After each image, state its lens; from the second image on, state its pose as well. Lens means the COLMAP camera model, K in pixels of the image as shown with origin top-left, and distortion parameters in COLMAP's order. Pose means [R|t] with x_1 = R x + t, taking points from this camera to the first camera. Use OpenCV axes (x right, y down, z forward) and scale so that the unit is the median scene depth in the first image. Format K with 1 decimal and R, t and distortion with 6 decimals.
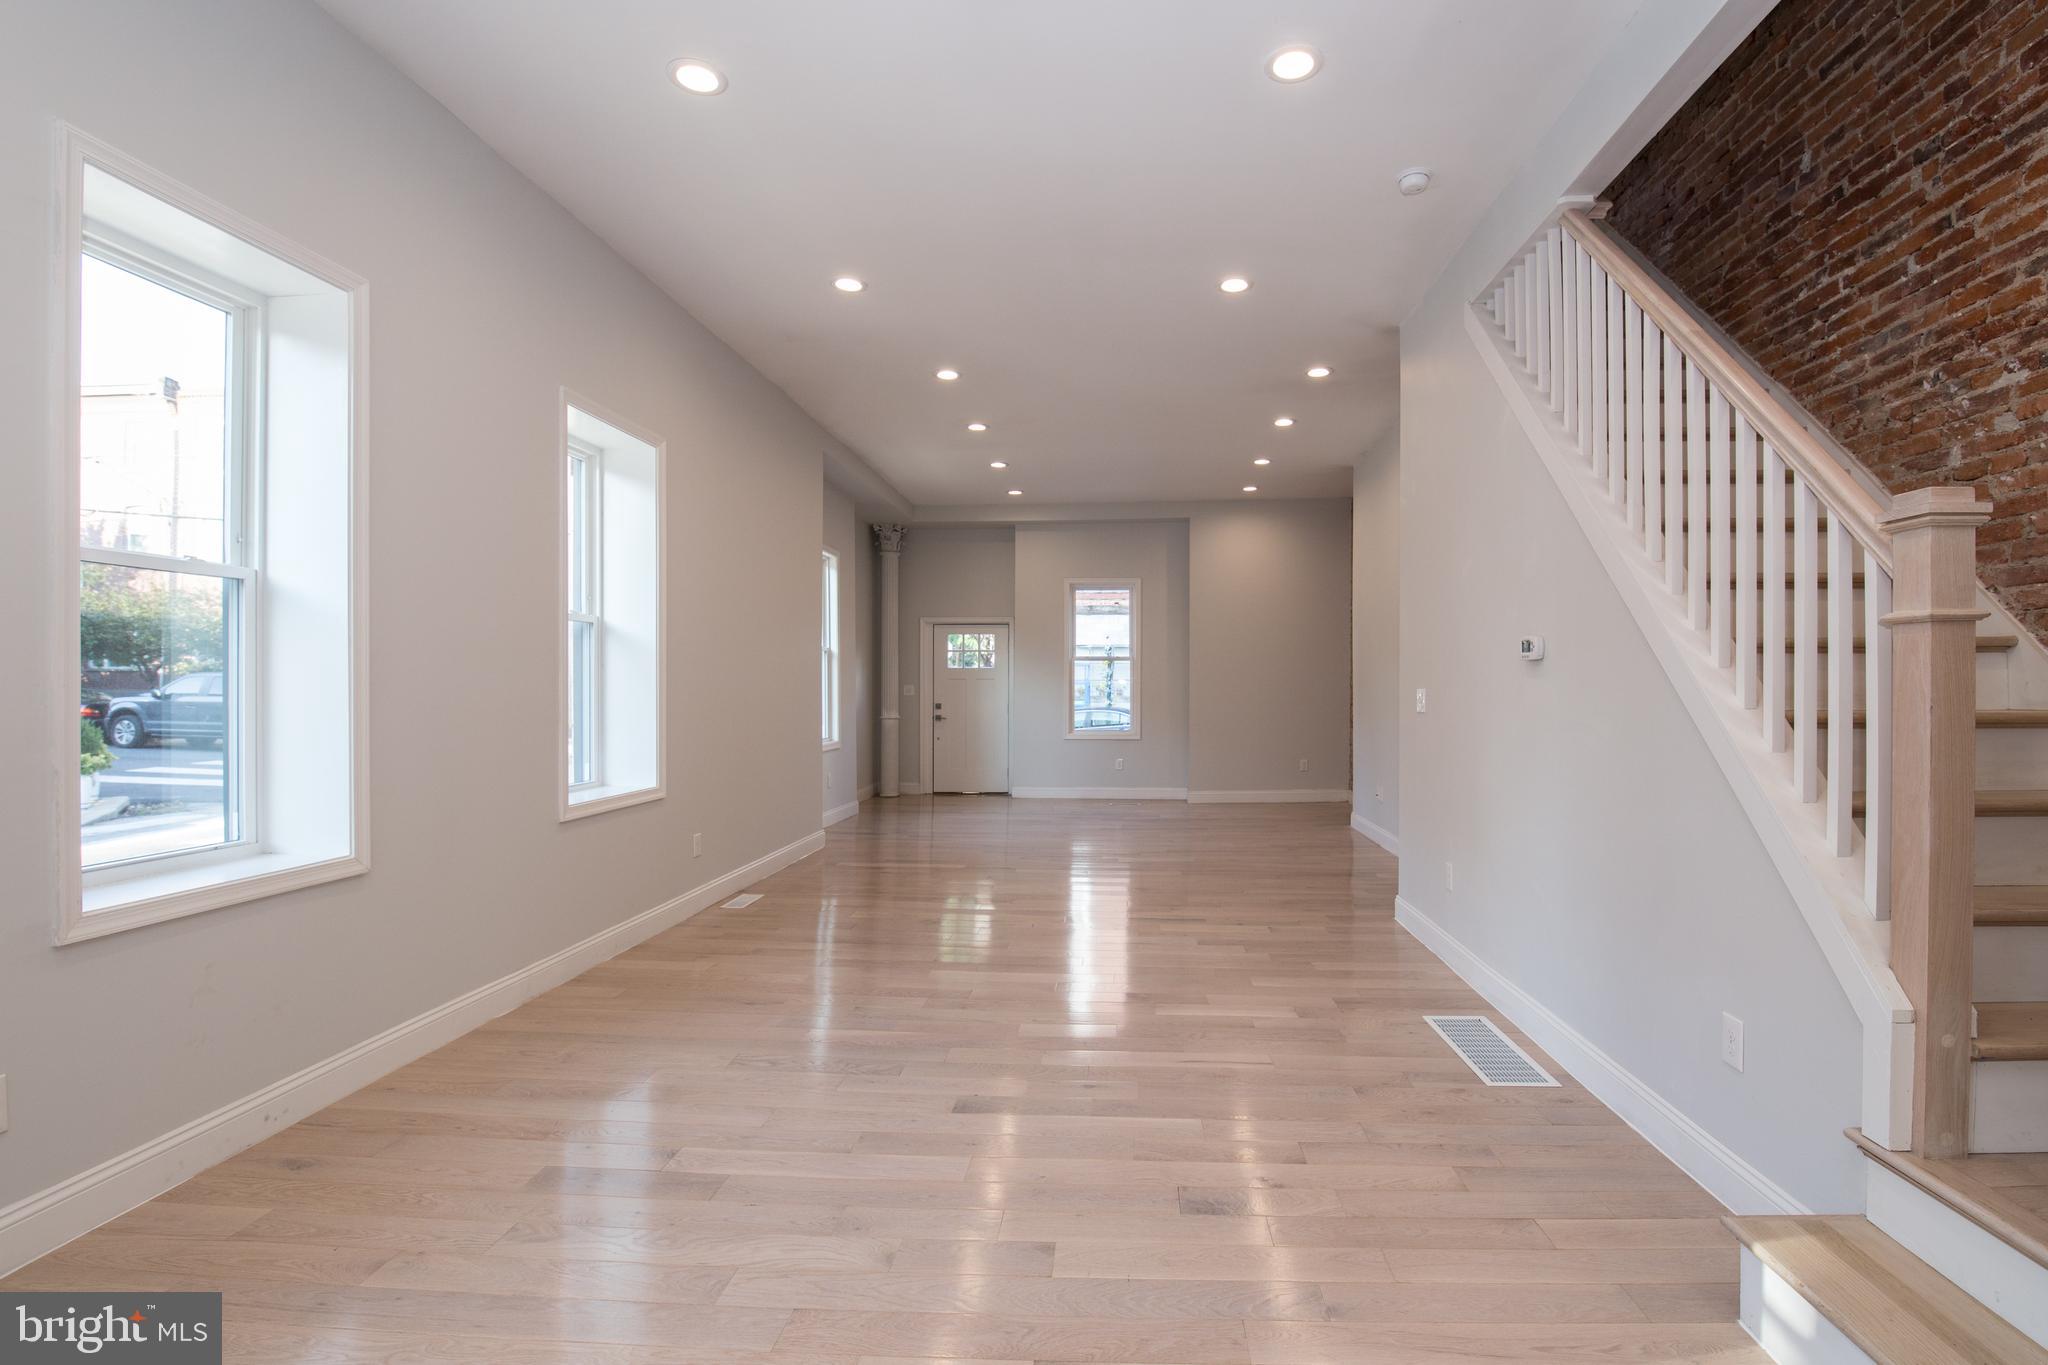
lens RADIAL K [[922.6, 0, 1024.0], [0, 922.6, 682.5], [0, 0, 1]] dist [-0.001618, -0.017305]
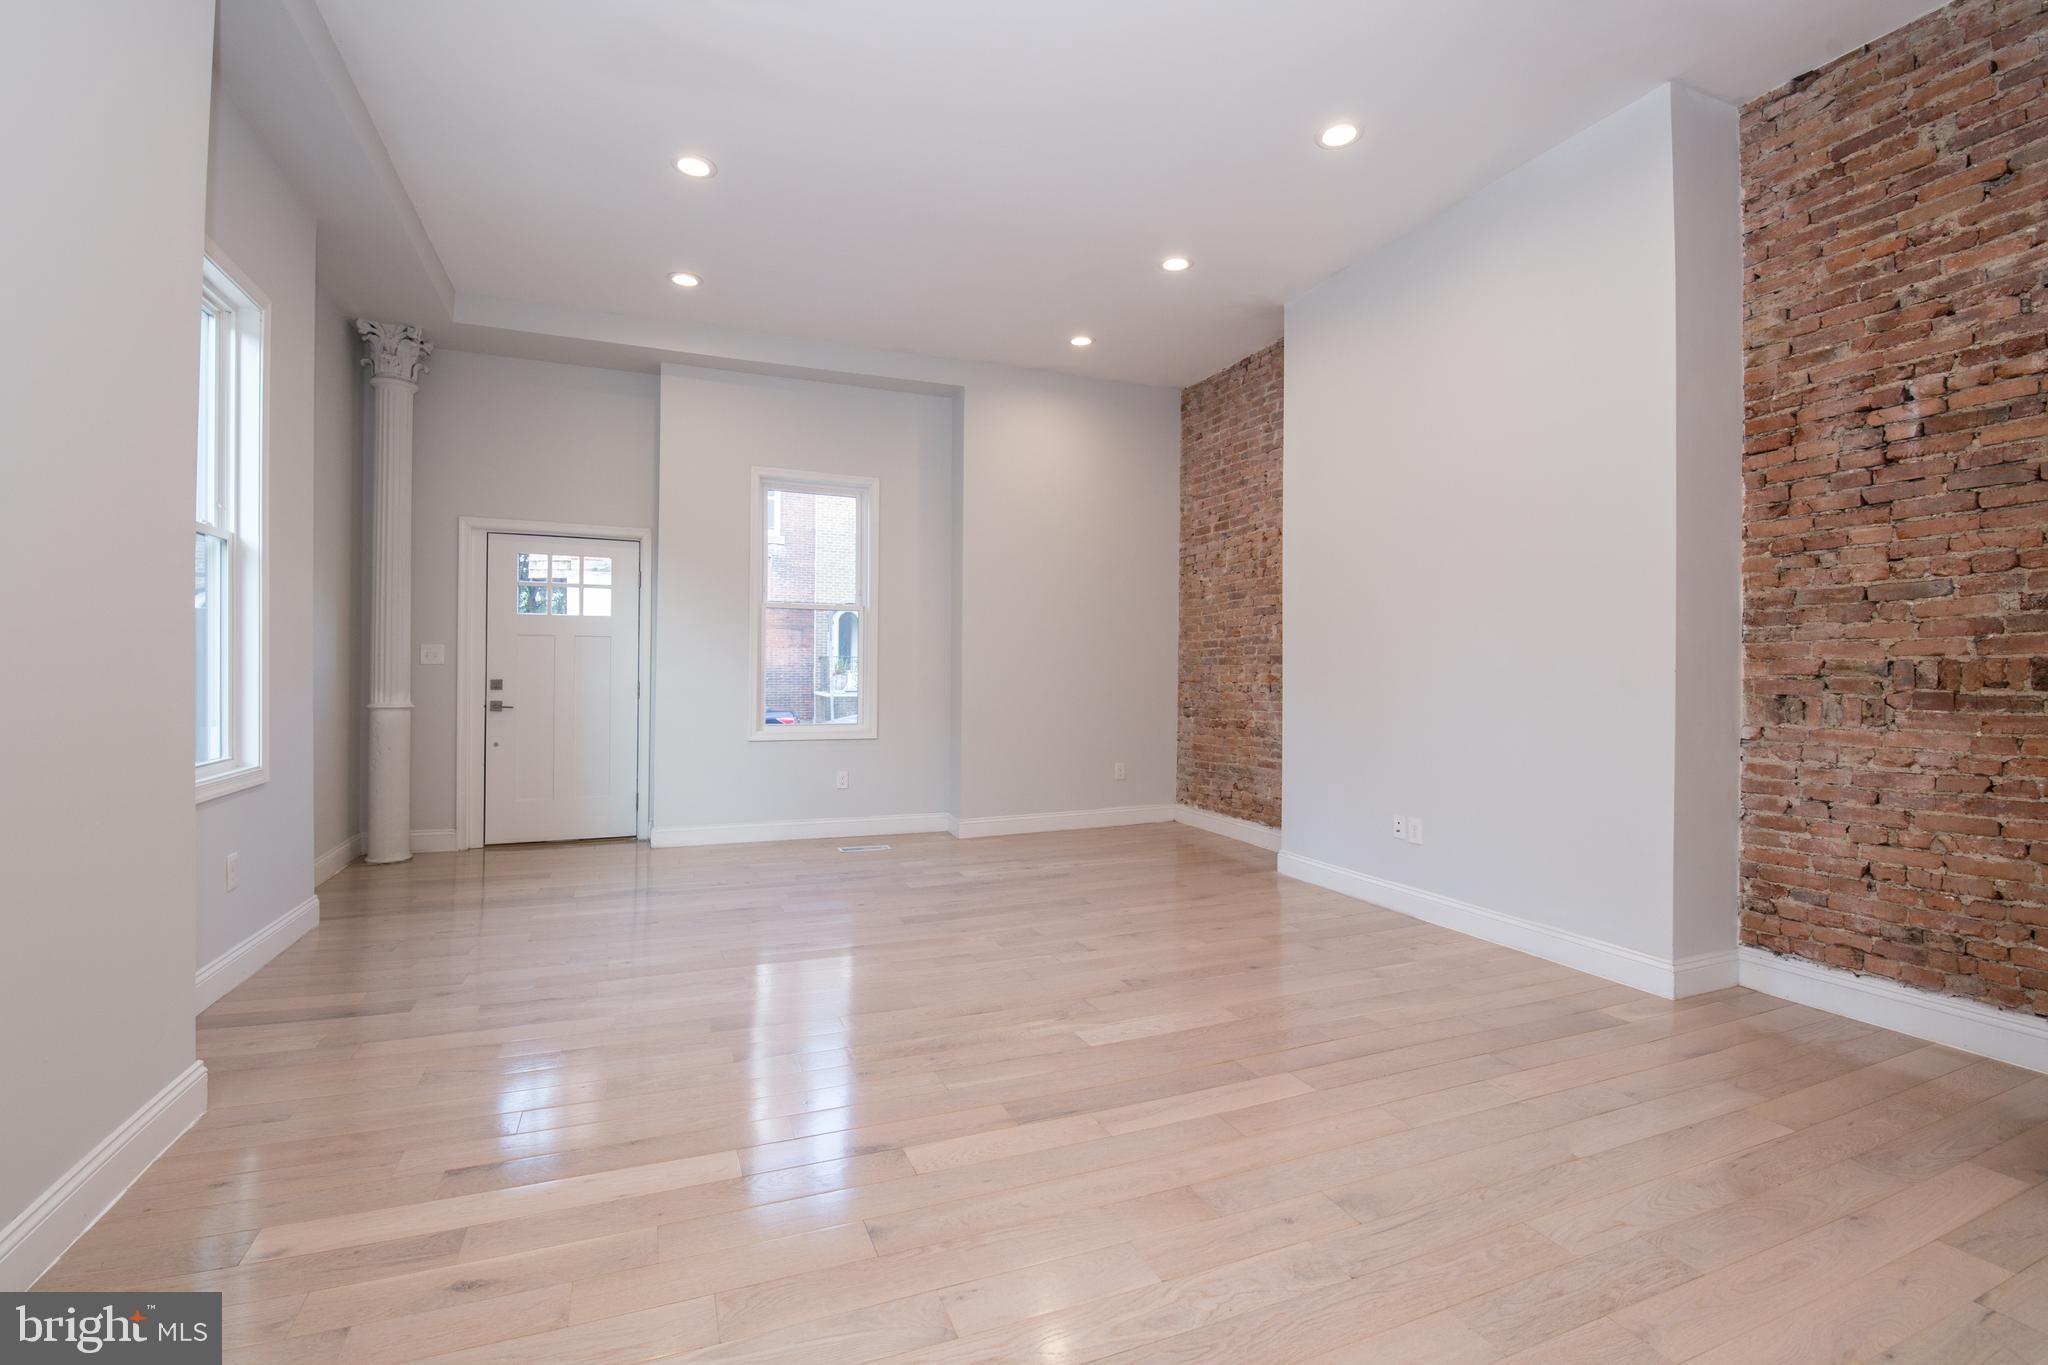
lens RADIAL K [[922.6, 0, 1024.0], [0, 922.6, 682.5], [0, 0, 1]] dist [-0.001618, -0.017305]
pose [[0.882682, 0.005840, 0.469934, -0.077184], [-0.012386, 0.999865, 0.010839, 0.015503], [-0.469808, -0.015388, 0.882635, 0.399155]]
